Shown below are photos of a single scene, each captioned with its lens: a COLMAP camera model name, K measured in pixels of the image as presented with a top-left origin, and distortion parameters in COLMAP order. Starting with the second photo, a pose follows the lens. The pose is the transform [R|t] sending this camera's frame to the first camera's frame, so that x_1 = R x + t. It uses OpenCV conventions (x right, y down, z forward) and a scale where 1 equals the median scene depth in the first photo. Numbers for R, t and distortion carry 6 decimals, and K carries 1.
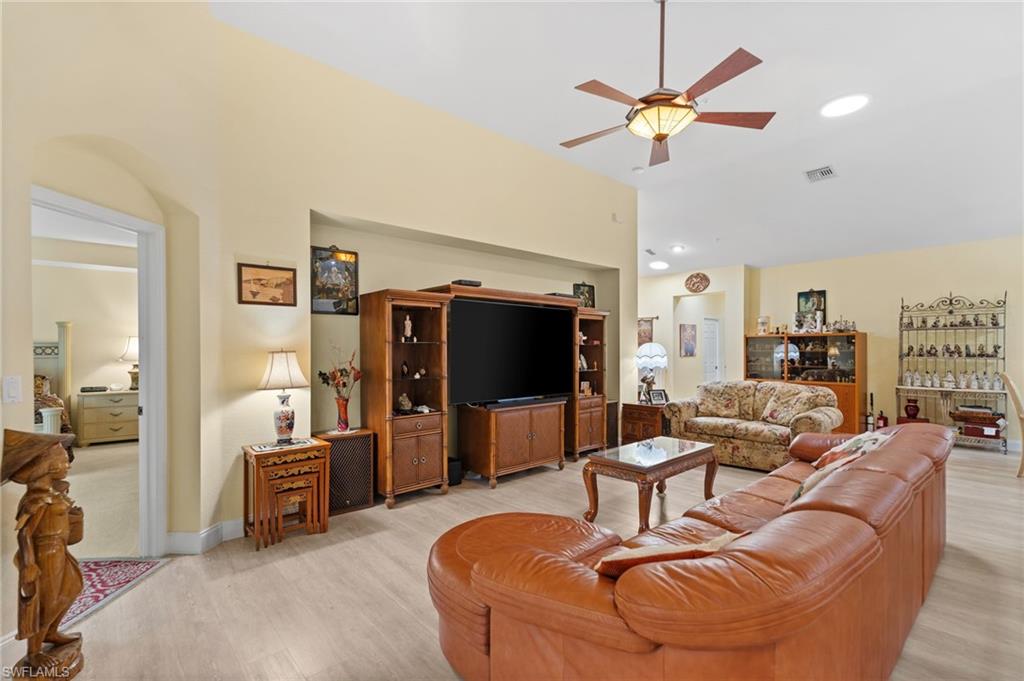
lens RADIAL K [[458.1, 0, 507.1], [0, 458.1, 346.2], [0, 0, 1]] dist [-0.003295, 0.000240]
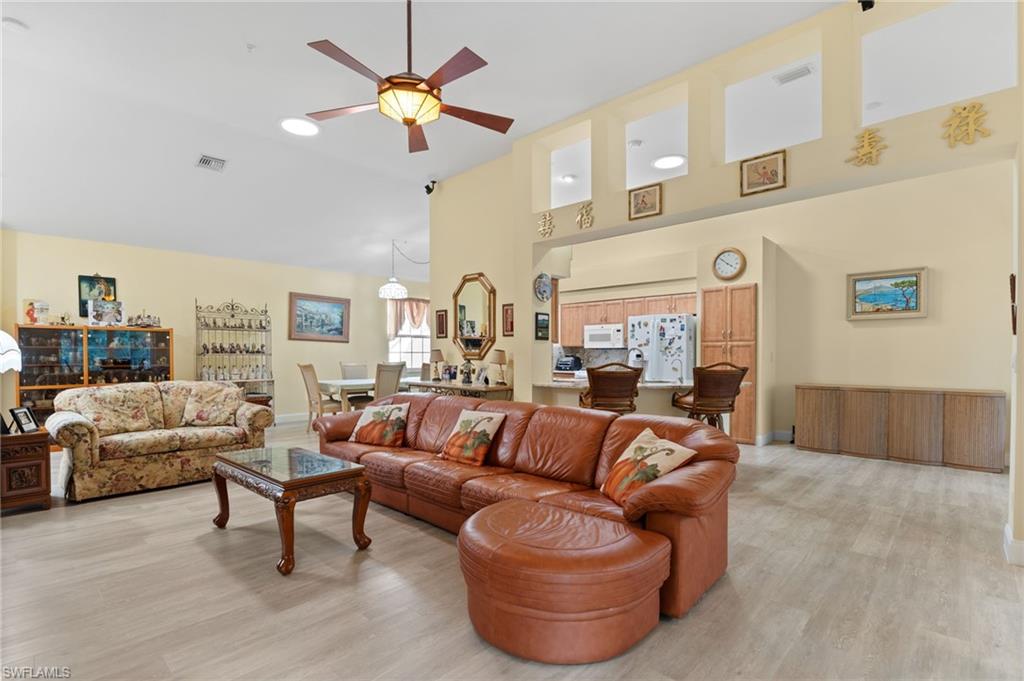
lens RADIAL K [[480.7, 0, 512.2], [0, 480.7, 360.8], [0, 0, 1]] dist [-0.011480, -0.002992]
pose [[-0.084920, -0.014150, 0.996287, -0.354696], [-0.008221, 0.999875, 0.013500, 0.020925], [-0.996354, -0.007044, -0.085026, 0.424246]]
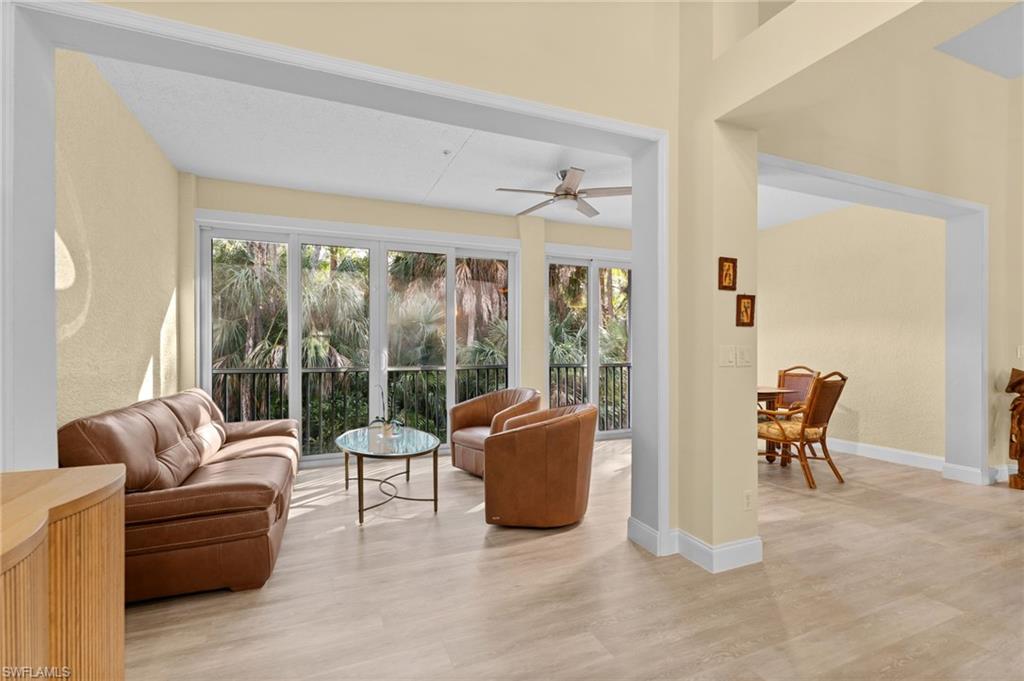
lens RADIAL K [[458.1, 0, 511.3], [0, 458.1, 346.7], [0, 0, 1]] dist [-0.003295, 0.000240]
pose [[-0.320103, -0.008347, -0.947346, 0.549713], [0.002233, 0.999952, -0.009564, 0.024235], [0.947380, -0.005177, -0.320069, -0.186676]]
